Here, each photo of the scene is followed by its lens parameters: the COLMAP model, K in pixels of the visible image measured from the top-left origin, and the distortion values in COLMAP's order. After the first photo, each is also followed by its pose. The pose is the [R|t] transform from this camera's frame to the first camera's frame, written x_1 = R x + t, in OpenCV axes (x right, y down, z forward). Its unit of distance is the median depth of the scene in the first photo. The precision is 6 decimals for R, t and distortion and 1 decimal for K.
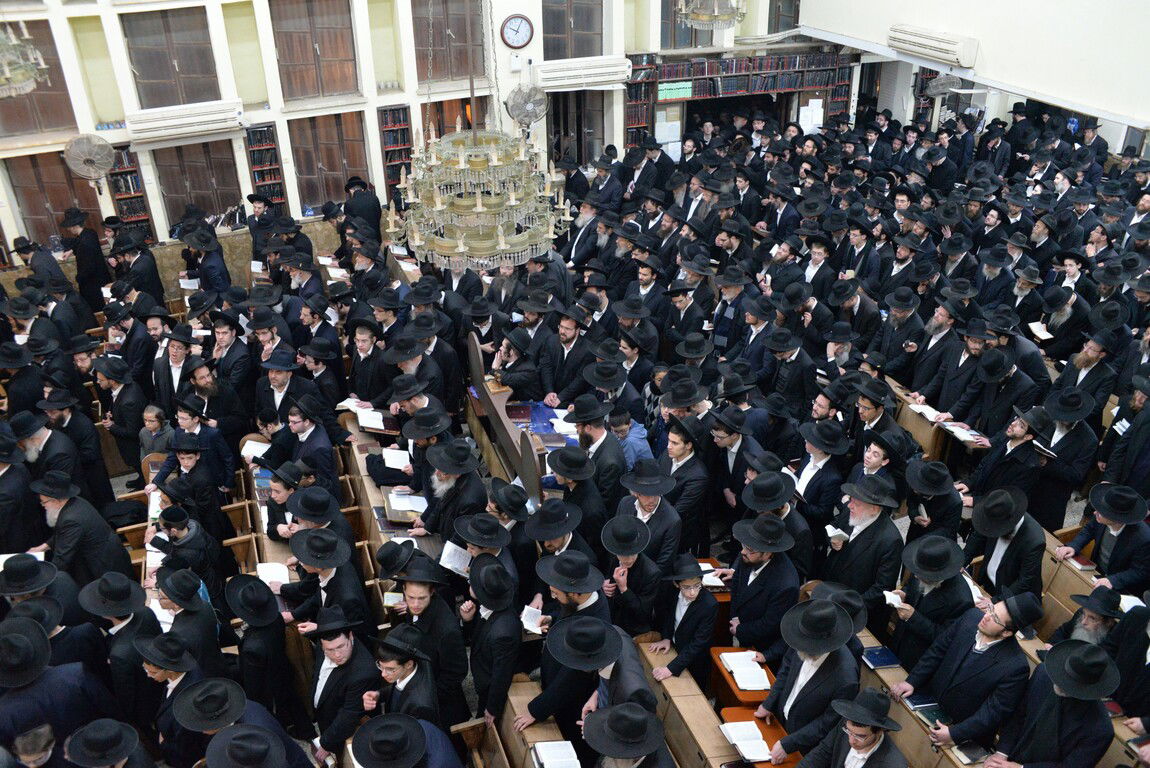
lens RADIAL K [[920.0, 0, 575.0], [0, 920.0, 384.0], [0, 0, 1]] dist [-0.193615, 0.151746]
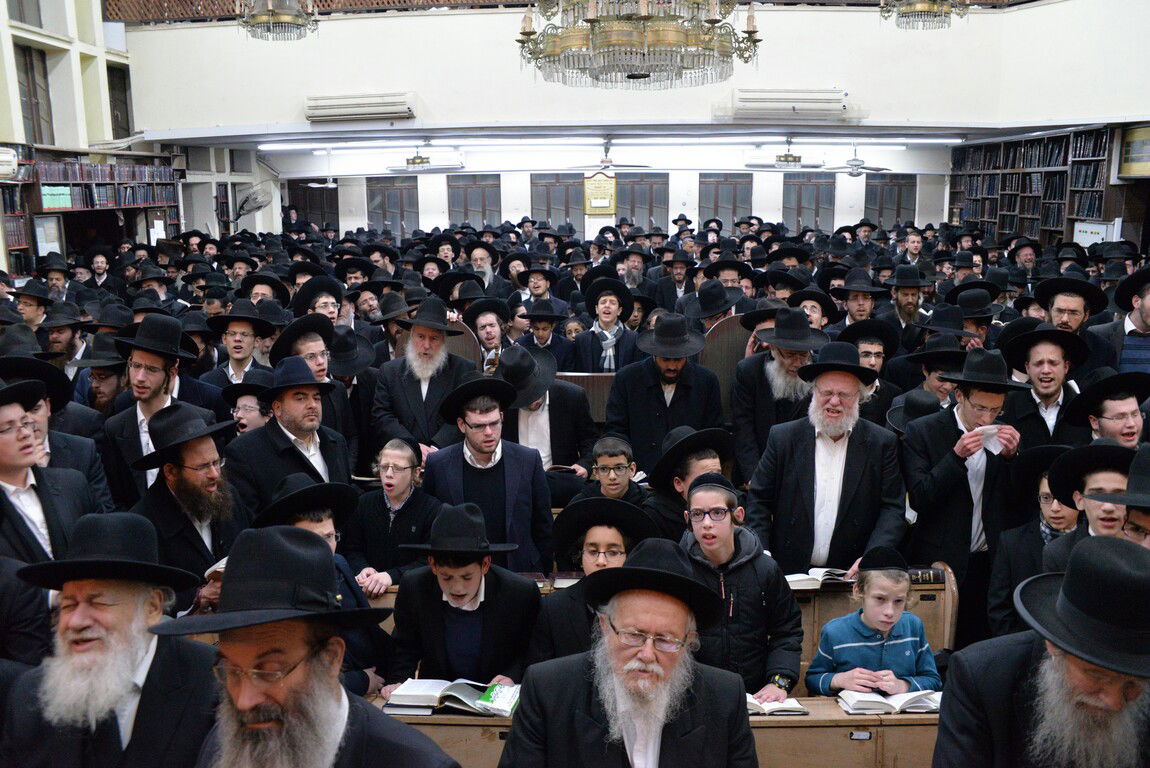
lens RADIAL K [[920.0, 0, 575.0], [0, 920.0, 384.0], [0, 0, 1]] dist [-0.193615, 0.151746]
pose [[0.392514, -0.182221, 0.901514, -0.436565], [0.459732, 0.887816, -0.020712, 0.030749], [-0.796605, 0.422585, 0.432253, 0.434868]]
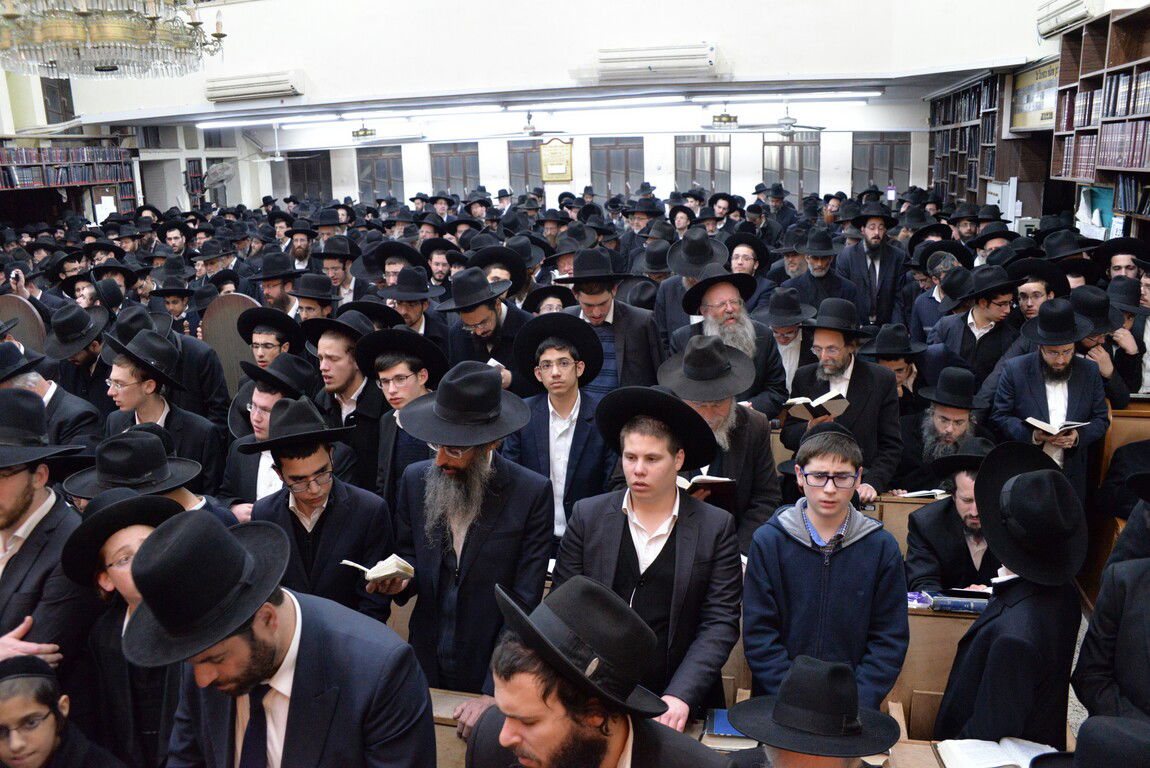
lens RADIAL K [[920.0, 0, 575.0], [0, 920.0, 384.0], [0, 0, 1]] dist [-0.193615, 0.151746]
pose [[0.562357, -0.205277, 0.801009, -0.278782], [0.429190, 0.900454, -0.070556, 0.164659], [-0.706789, 0.383463, 0.594480, 0.196122]]
